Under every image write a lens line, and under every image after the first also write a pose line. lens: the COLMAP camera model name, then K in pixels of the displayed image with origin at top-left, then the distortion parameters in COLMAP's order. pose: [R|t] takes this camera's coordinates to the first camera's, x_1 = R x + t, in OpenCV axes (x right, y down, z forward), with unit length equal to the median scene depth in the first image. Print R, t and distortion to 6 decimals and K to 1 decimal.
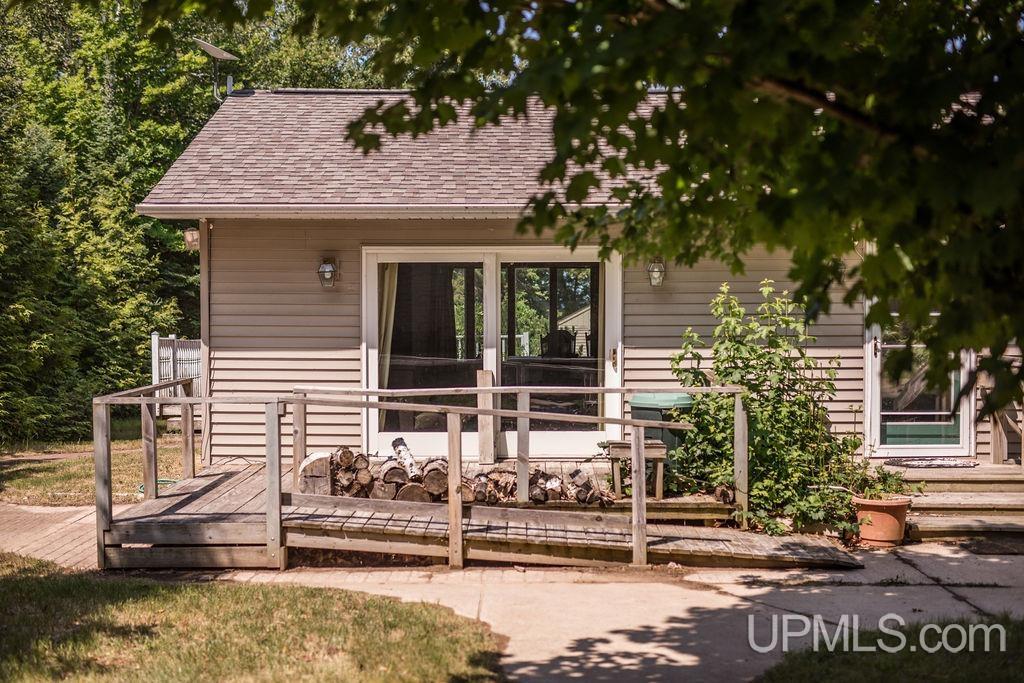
lens RADIAL K [[1463.0, 0, 538.1], [0, 1463.0, 307.9], [0, 0, 1]] dist [-0.007791, 0.015790]
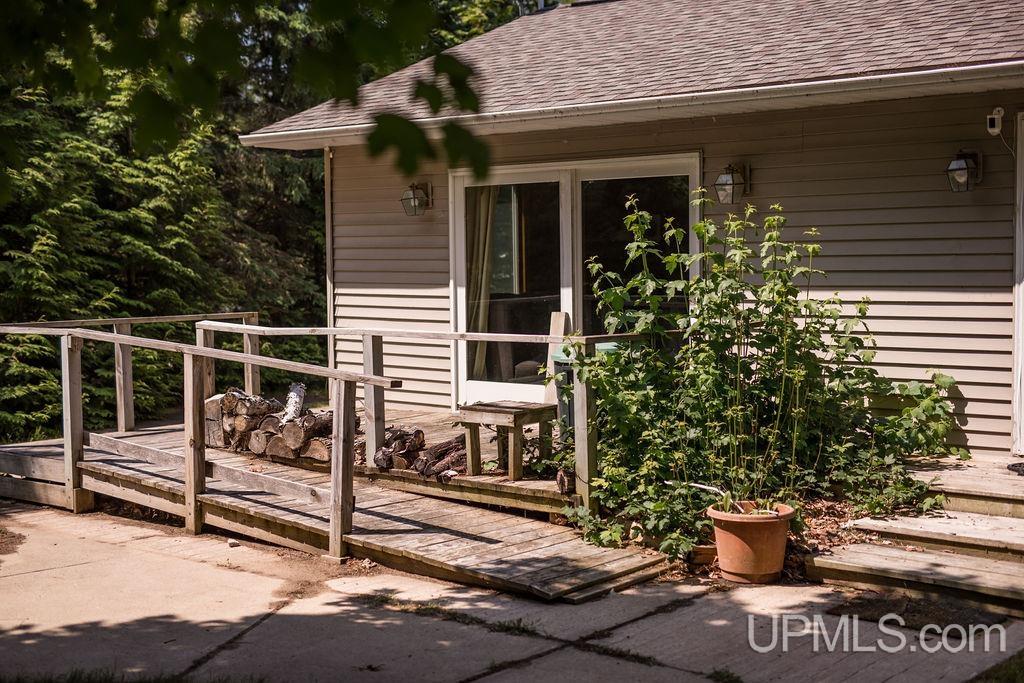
lens RADIAL K [[1463.0, 0, 538.1], [0, 1463.0, 307.9], [0, 0, 1]] dist [-0.007791, 0.015790]
pose [[0.766660, 0.017930, -0.641803, 0.554152], [0.001609, 0.999553, 0.029847, 0.017303], [0.642052, -0.023915, 0.766288, 0.406363]]
